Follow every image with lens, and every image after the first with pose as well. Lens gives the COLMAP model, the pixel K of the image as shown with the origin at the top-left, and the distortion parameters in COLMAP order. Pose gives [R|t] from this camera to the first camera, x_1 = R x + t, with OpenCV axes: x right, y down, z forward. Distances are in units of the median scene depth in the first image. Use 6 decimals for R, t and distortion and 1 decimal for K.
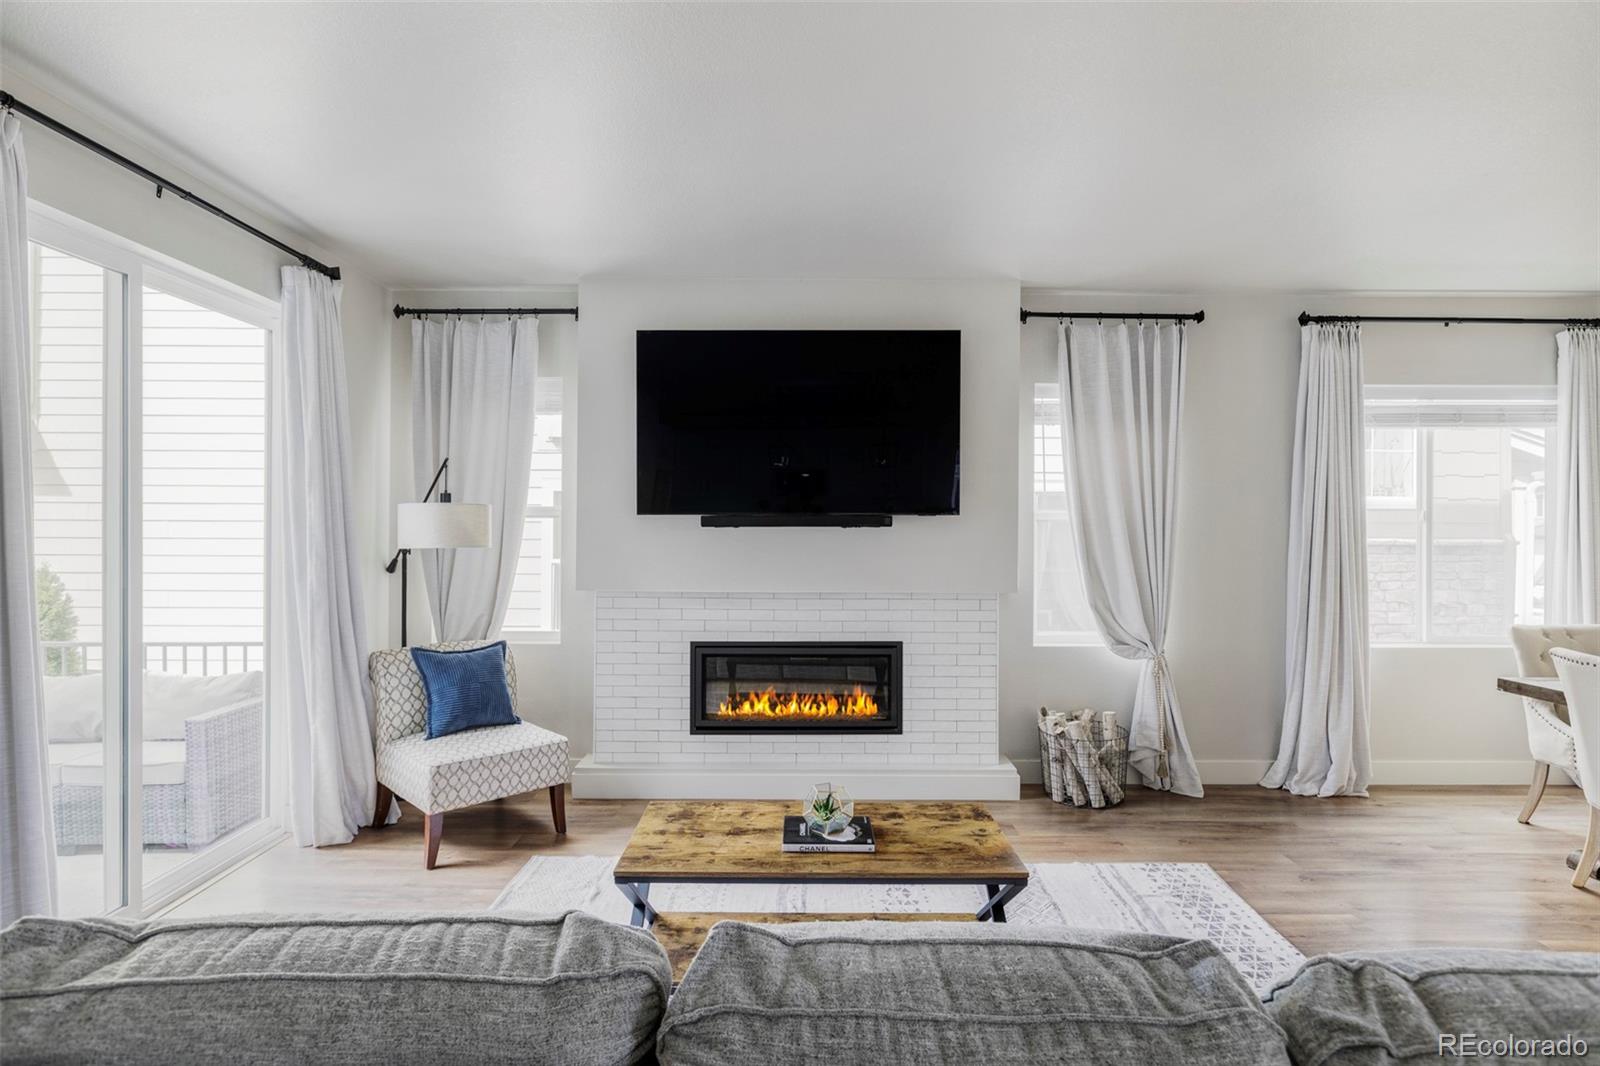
lens RADIAL K [[850.1, 0, 807.8], [0, 850.1, 523.1], [0, 0, 1]] dist [0.009833, 0.000369]
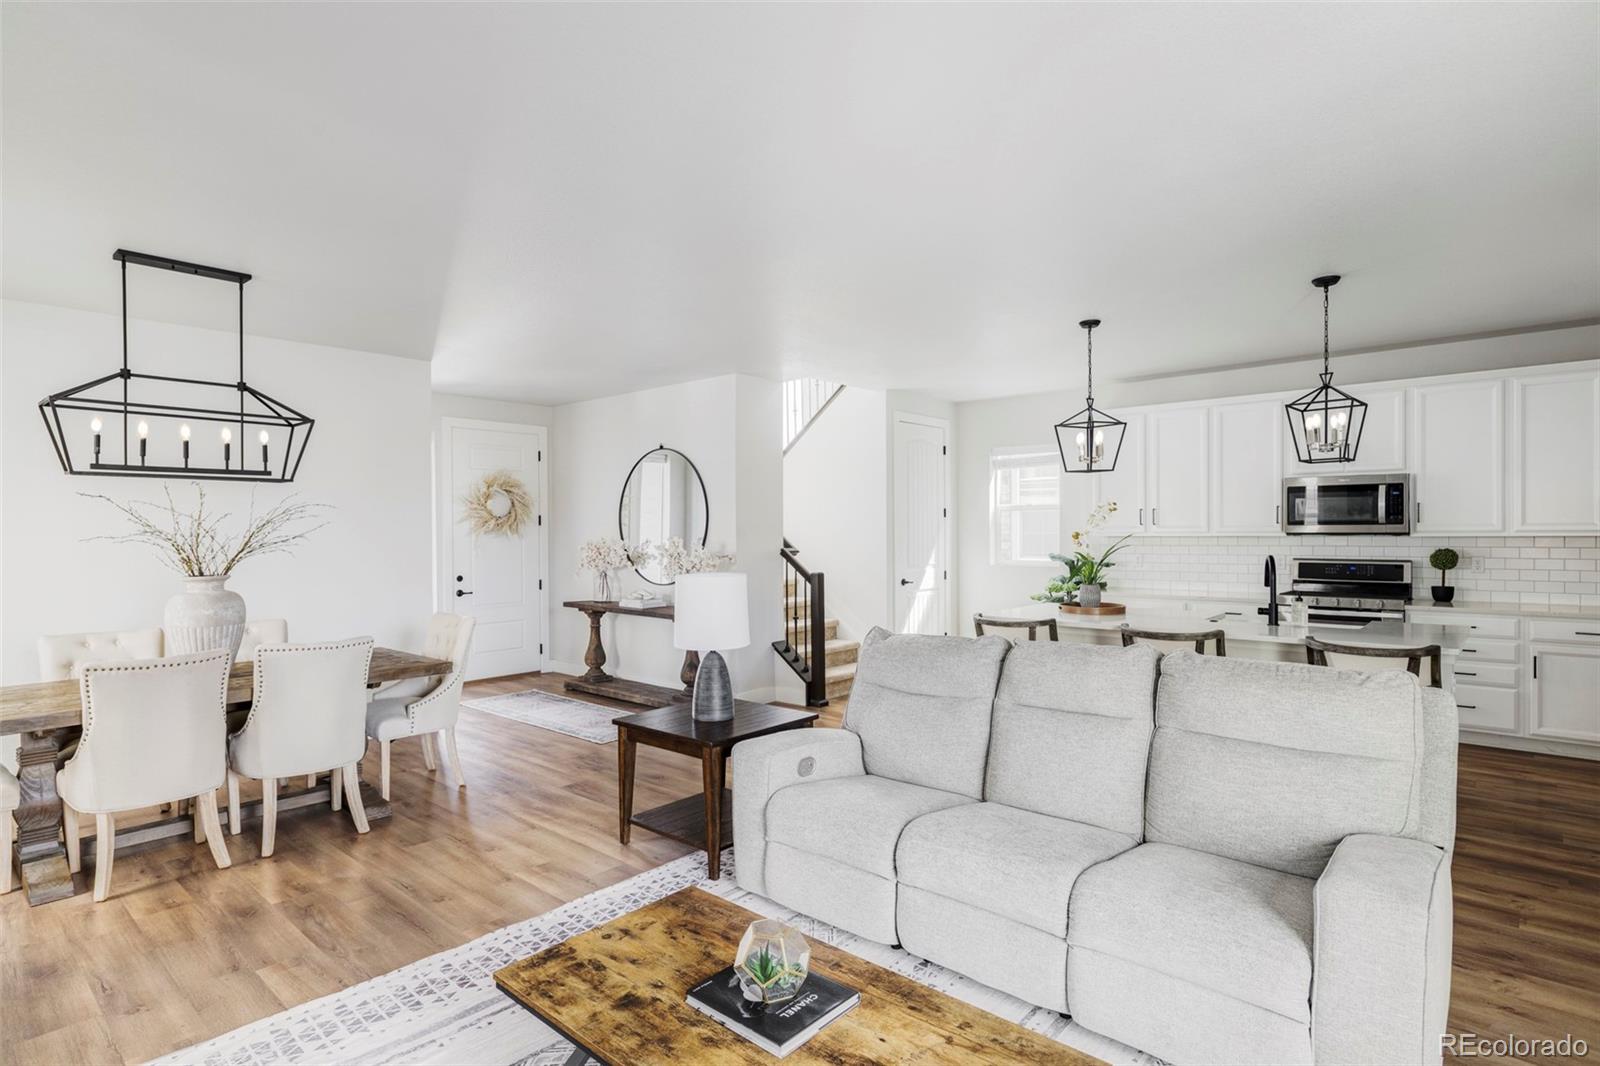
lens RADIAL K [[850.1, 0, 805.3], [0, 850.1, 537.8], [0, 0, 1]] dist [0.009833, 0.000369]
pose [[-0.755752, -0.004541, 0.654842, -0.262526], [0.009605, 0.999792, 0.018018, -0.001893], [-0.654787, 0.019907, -0.755551, 0.906598]]
